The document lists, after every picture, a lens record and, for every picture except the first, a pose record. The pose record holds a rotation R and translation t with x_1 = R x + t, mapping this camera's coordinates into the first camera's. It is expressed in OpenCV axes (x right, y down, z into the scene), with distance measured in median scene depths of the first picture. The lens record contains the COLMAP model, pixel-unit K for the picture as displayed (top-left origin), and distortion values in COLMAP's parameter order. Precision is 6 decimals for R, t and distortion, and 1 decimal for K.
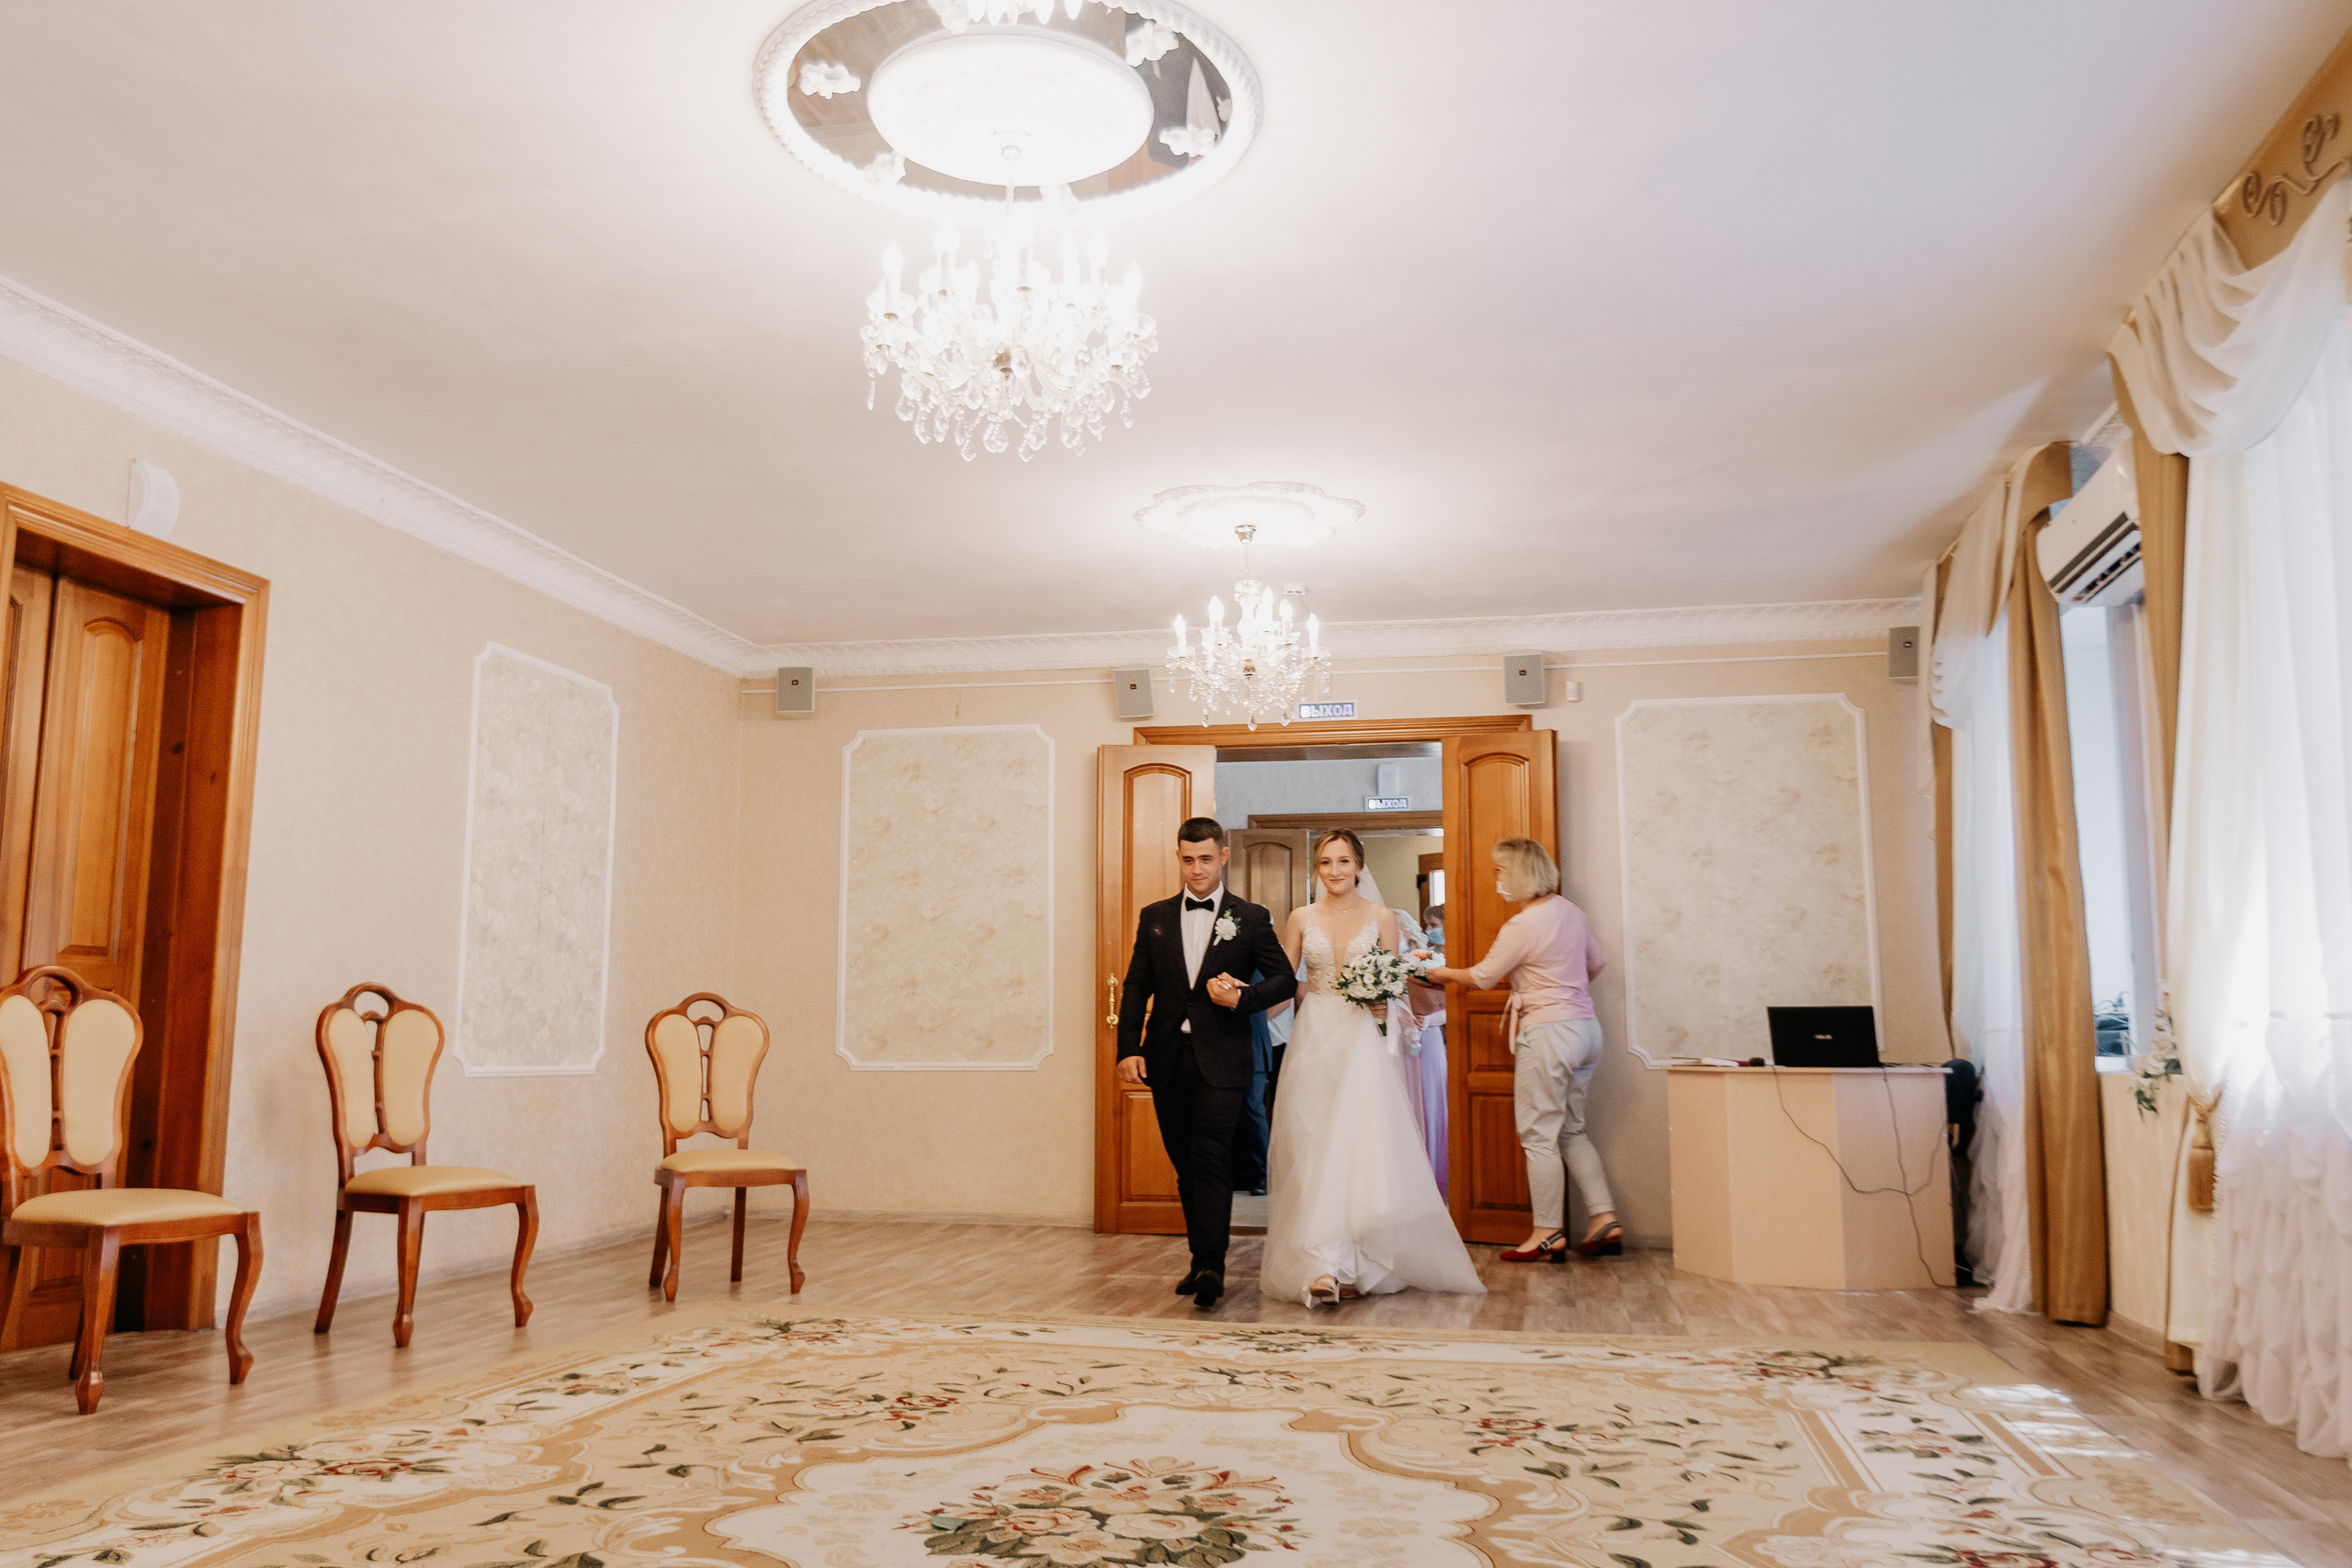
lens RADIAL K [[1790.4, 0, 1176.0], [0, 1790.4, 784.0], [0, 0, 1]] dist [-0.096223, -0.000382]
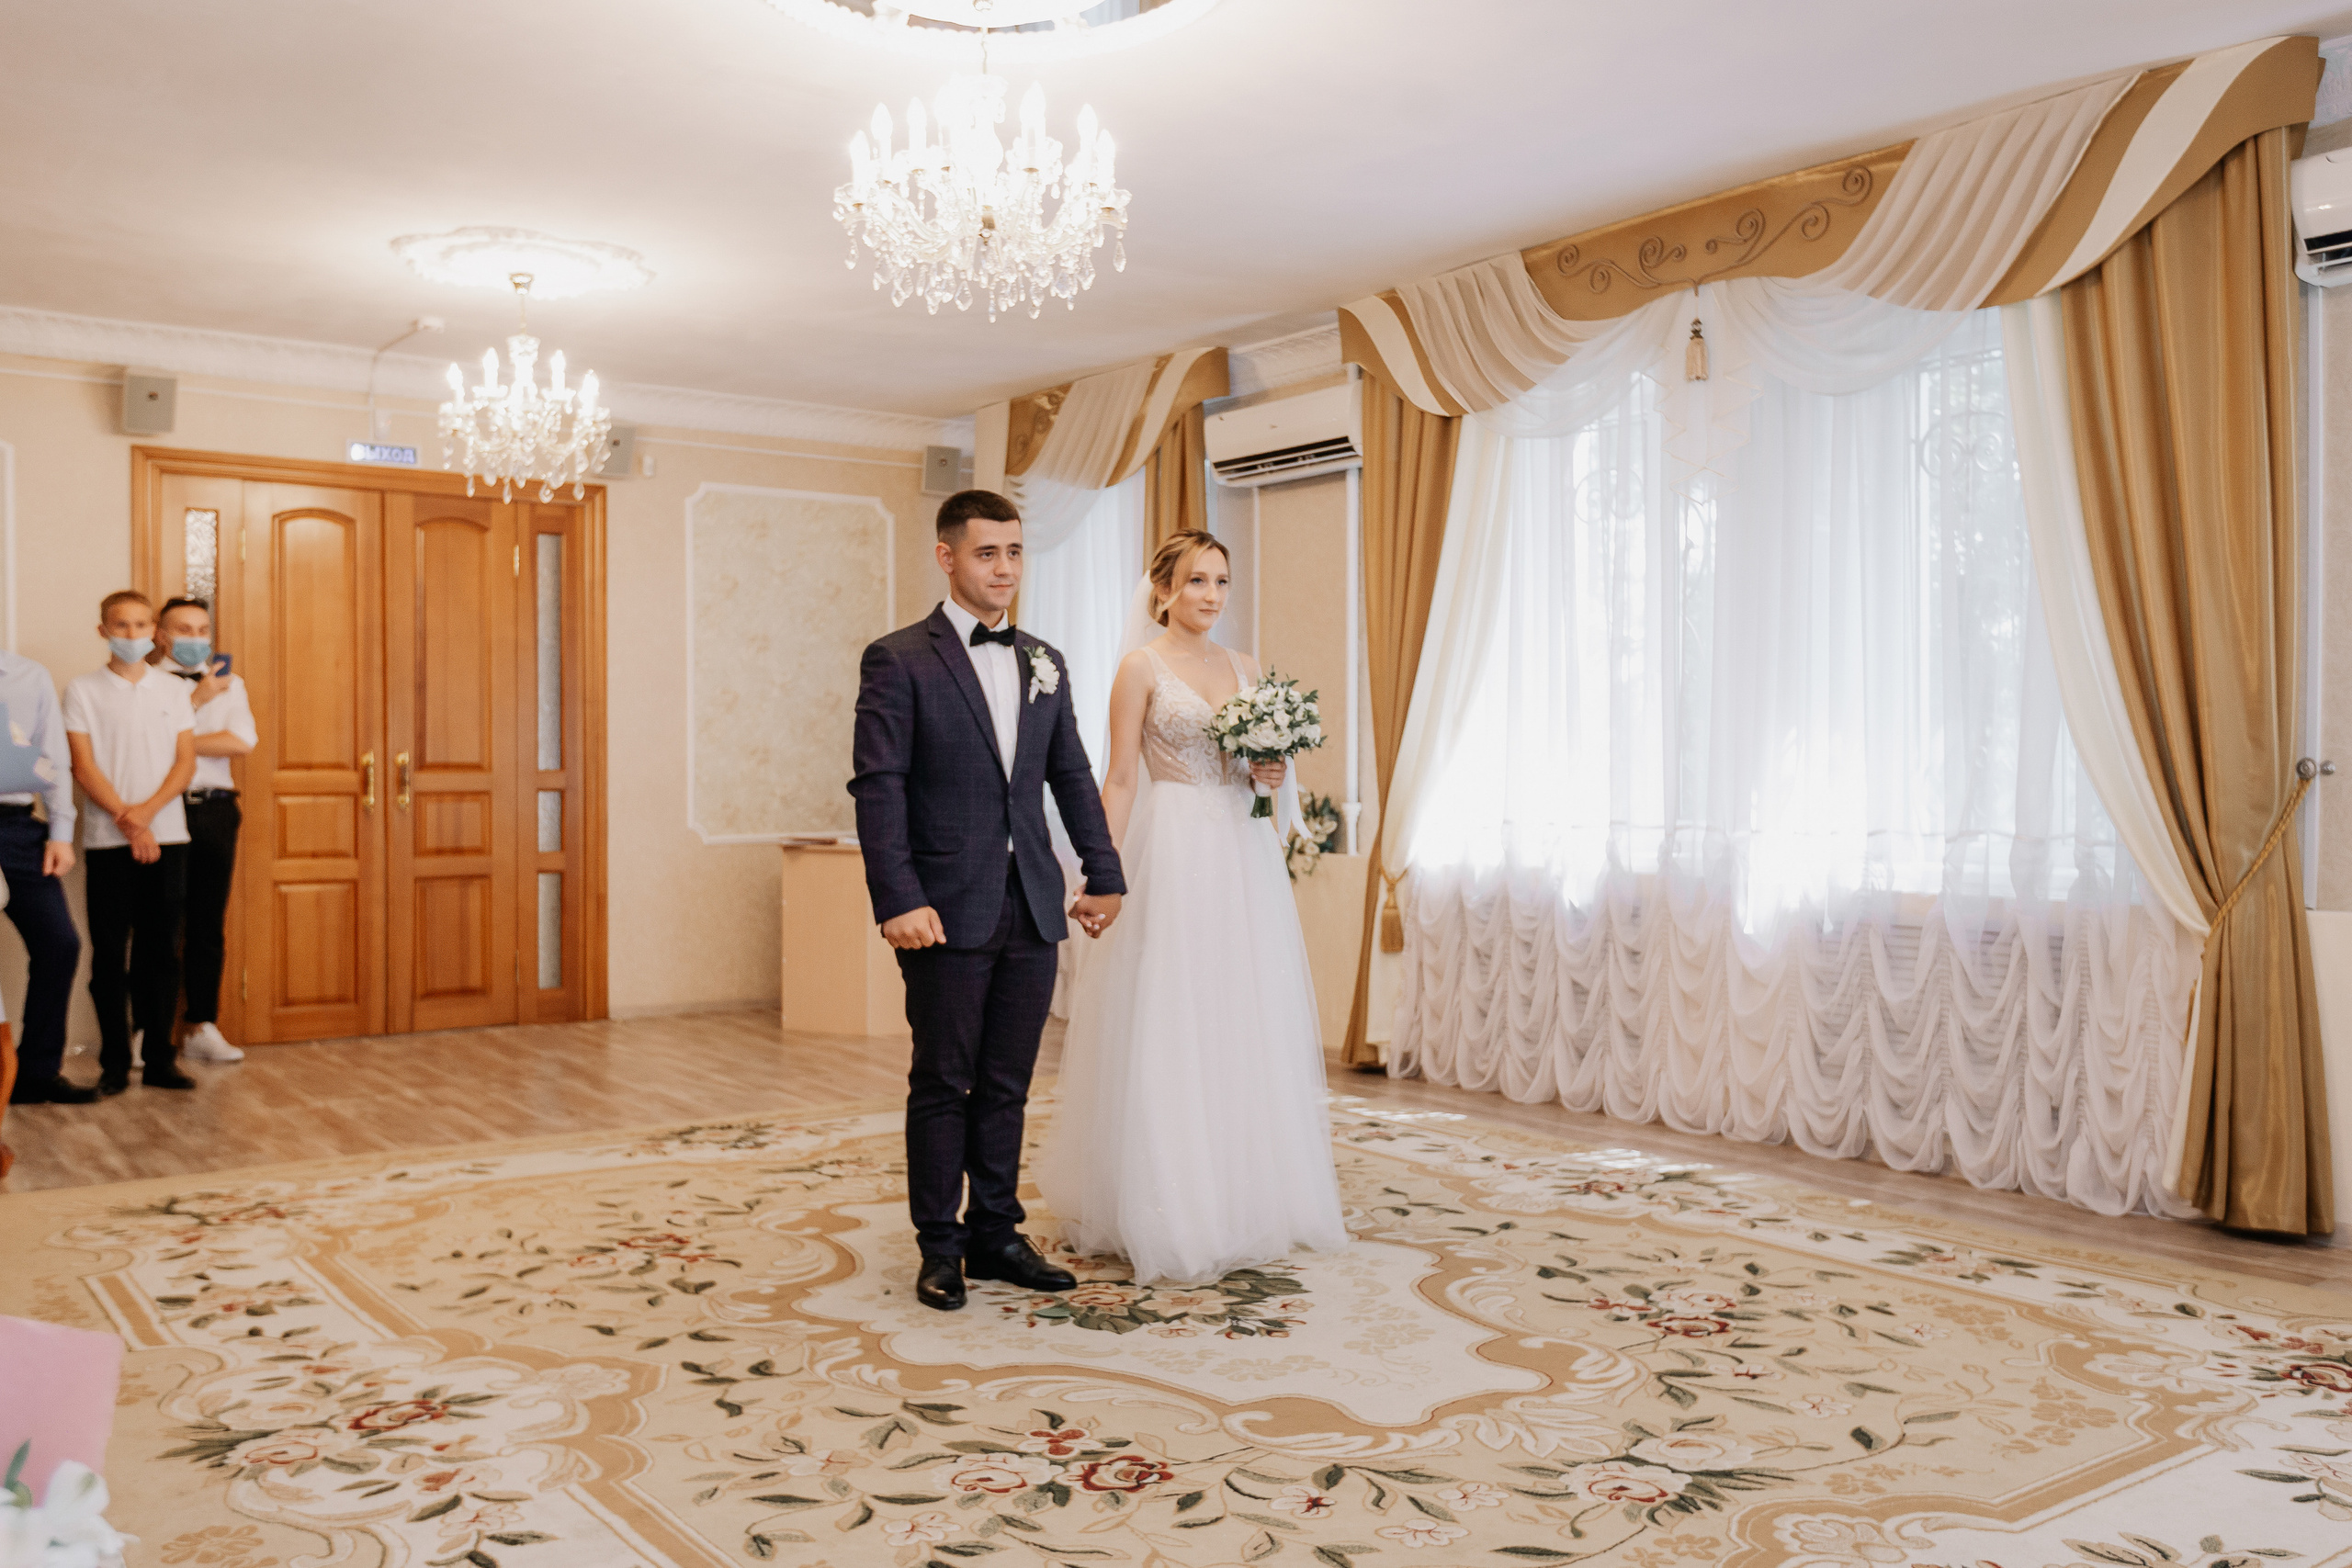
lens RADIAL K [[2010.3, 0, 1166.7], [0, 2010.3, 780.8], [0, 0, 1]] dist [0.013499, 0.001919]
pose [[0.671751, -0.003741, 0.740768, -0.419909], [-0.102903, 0.989821, 0.098314, -0.019440], [-0.733595, -0.142270, 0.664528, 0.025230]]
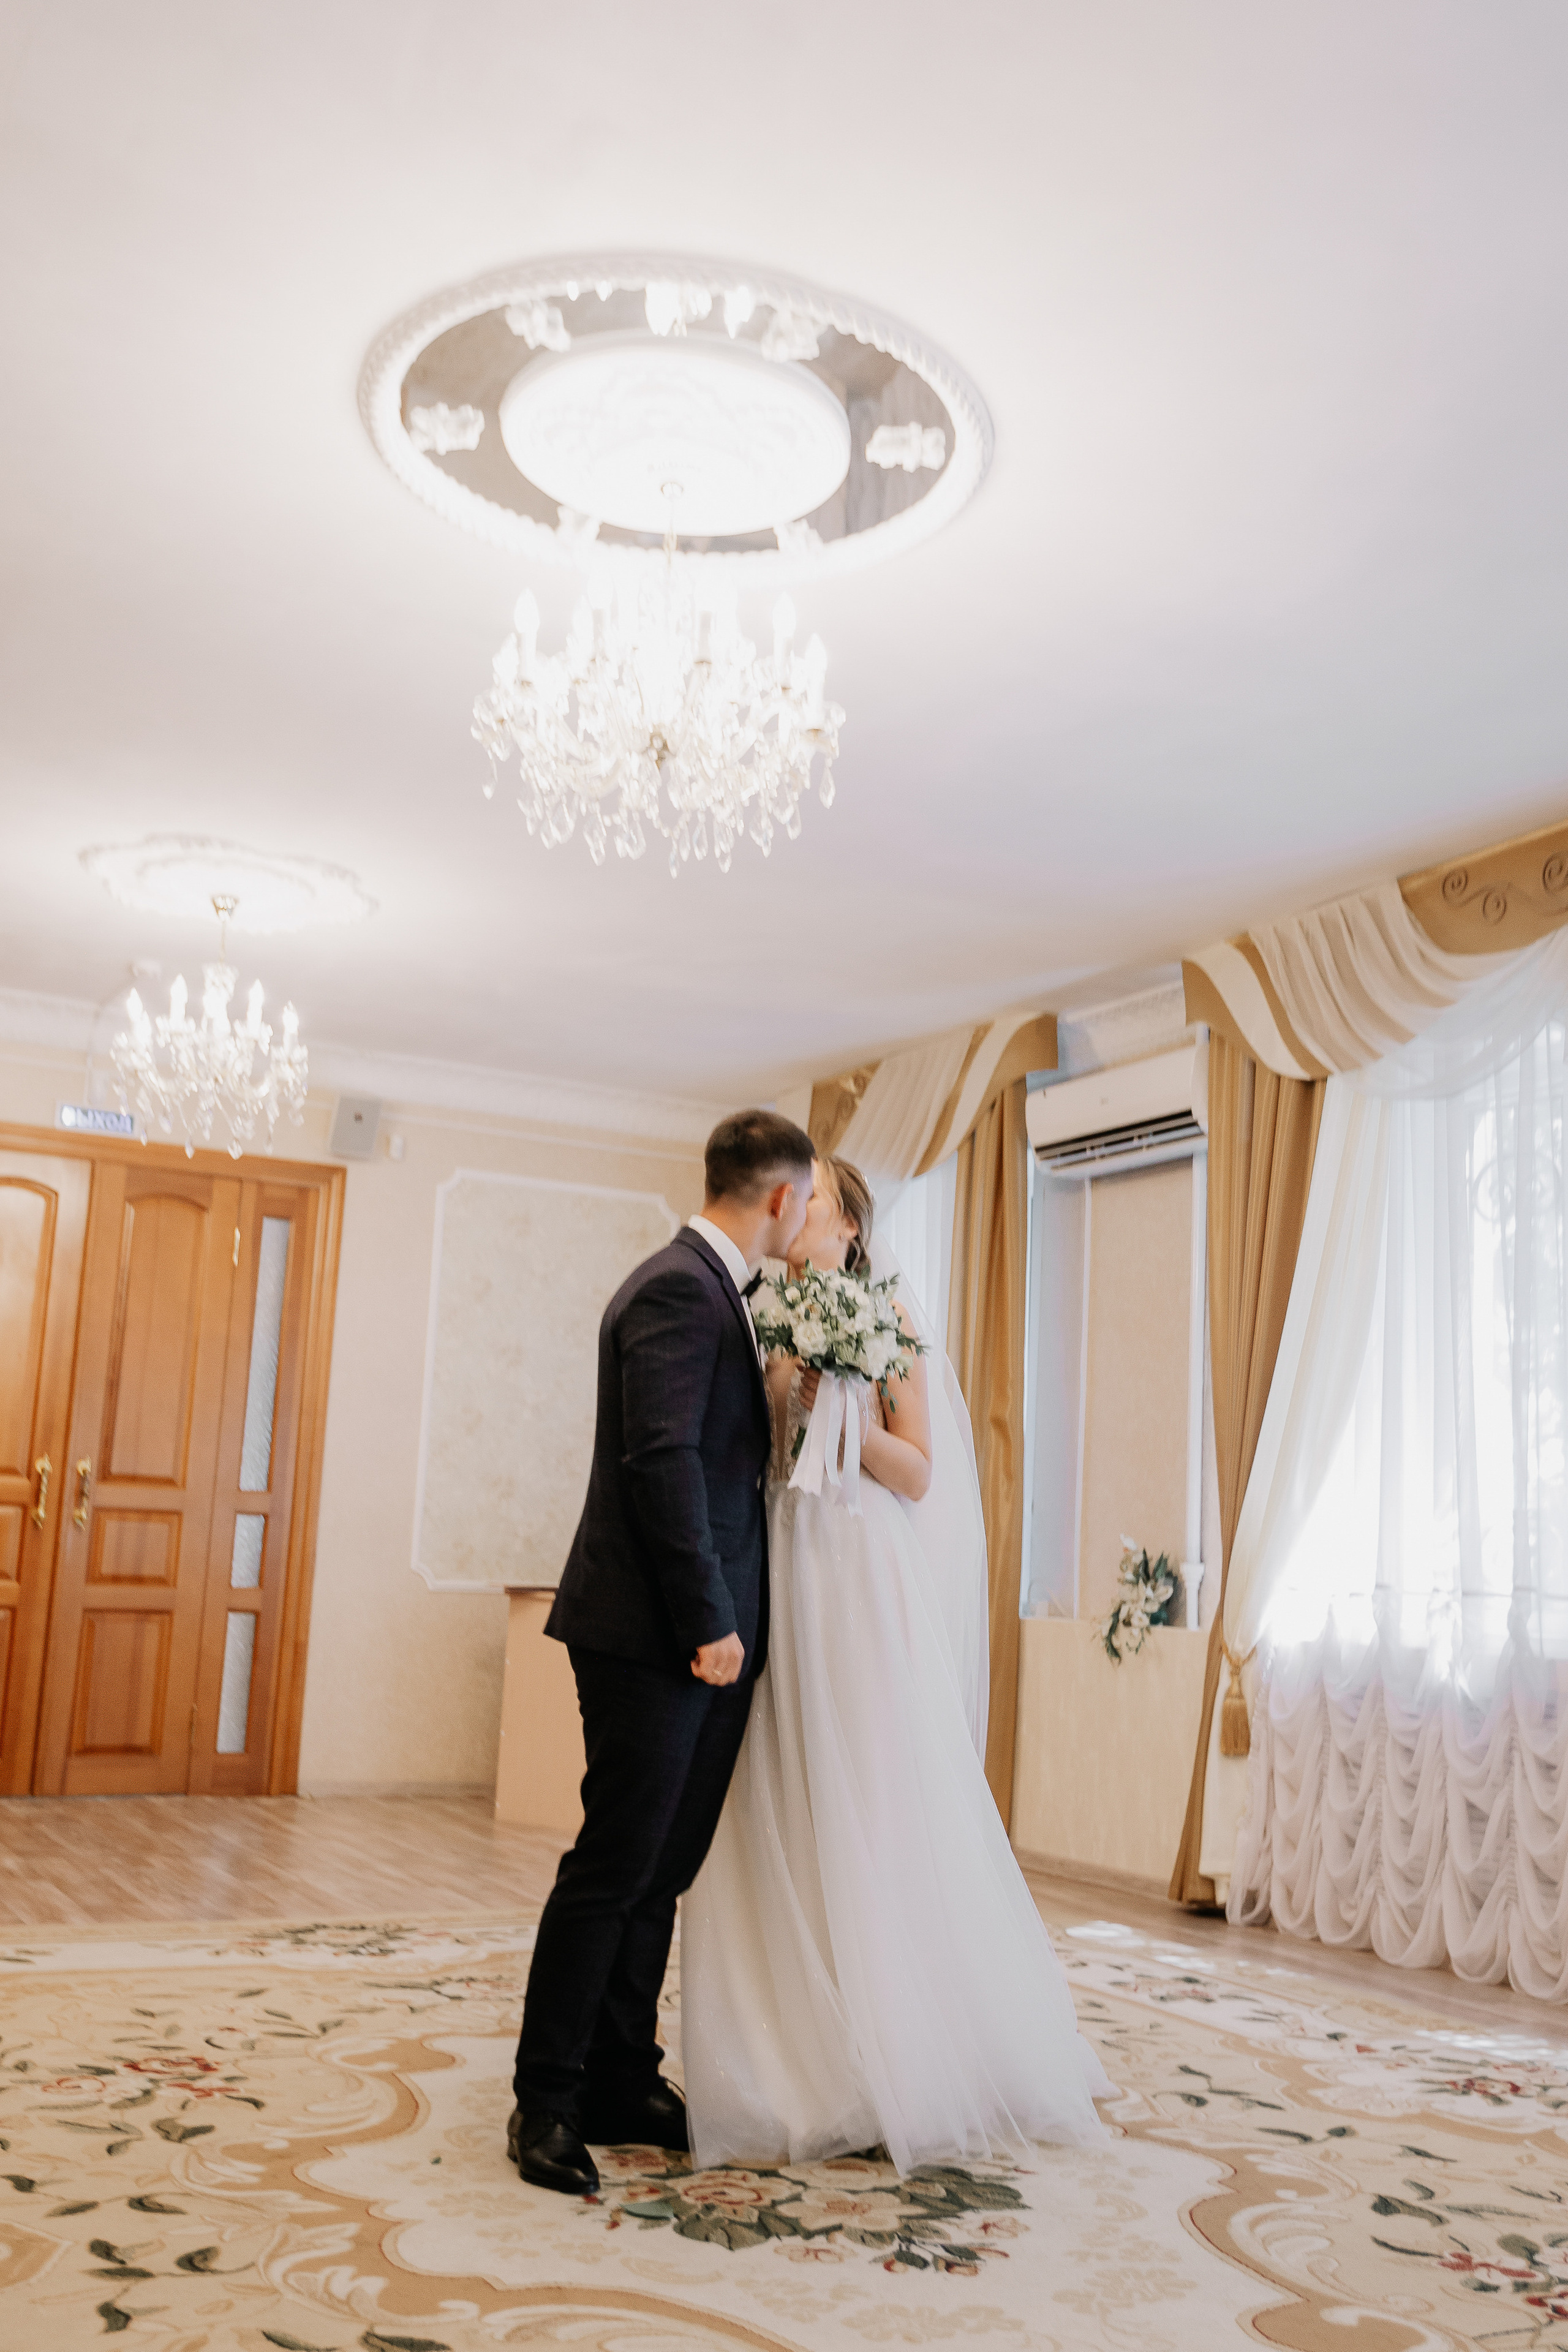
lens RADIAL K [[2222.9, 0, 794.4], [0, 2222.9, 1181.6], [0, 0, 1]] dist [-0.006237, 0.007282]
pose [[0.751861, 0.145010, 0.643177, -0.330582], [-0.136419, 0.988619, -0.063422, 0.006206], [-0.645054, -0.040057, 0.763087, 0.054250]]
